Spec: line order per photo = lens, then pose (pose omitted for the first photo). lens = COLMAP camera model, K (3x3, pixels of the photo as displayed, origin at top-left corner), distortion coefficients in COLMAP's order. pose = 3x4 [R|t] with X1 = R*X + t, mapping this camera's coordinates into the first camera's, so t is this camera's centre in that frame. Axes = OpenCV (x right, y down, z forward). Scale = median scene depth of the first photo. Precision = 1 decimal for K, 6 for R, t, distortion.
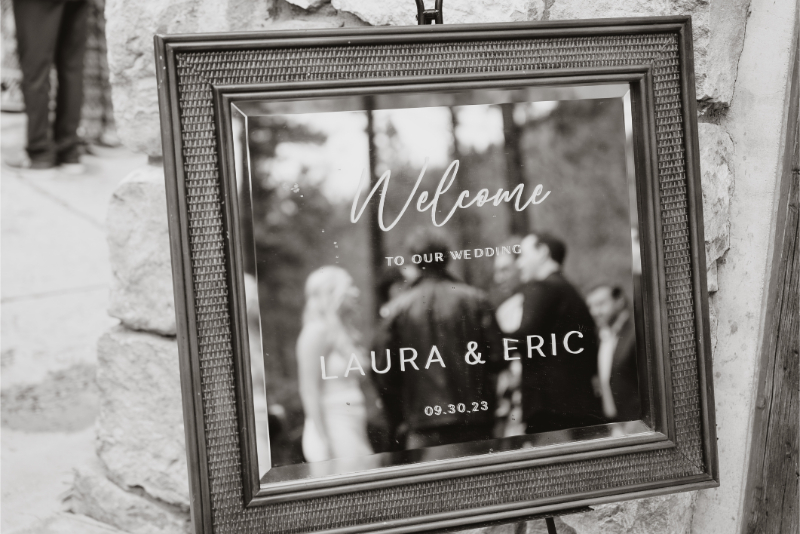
lens RADIAL K [[1549.2, 0, 400.0], [0, 1549.2, 267.0], [0, 0, 1]] dist [0.075569, -0.140991]
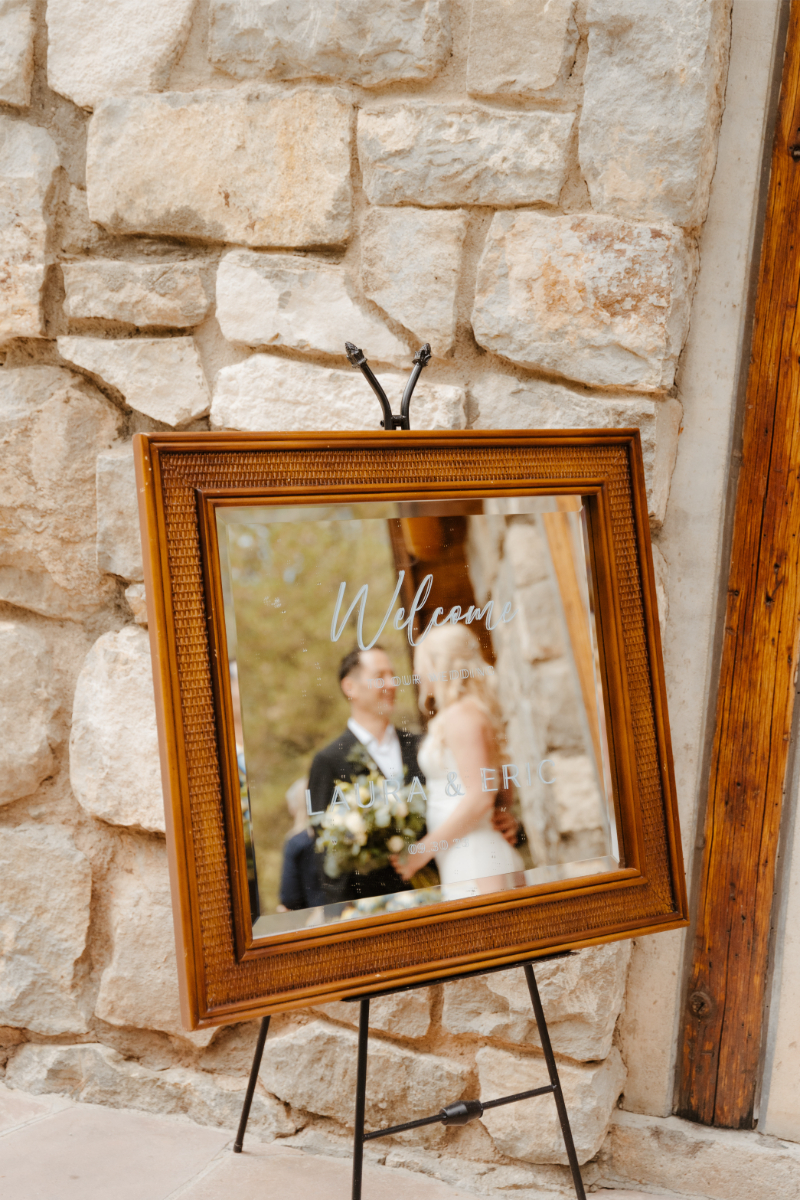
lens RADIAL K [[1943.6, 0, 400.1], [0, 1943.6, 570.1], [0, 0, 1]] dist [0.102368, -0.016961]
pose [[0.964735, -0.007440, 0.263117, -0.285223], [0.040171, 0.992053, -0.119239, 0.065977], [-0.260138, 0.125604, 0.957367, -0.110193]]
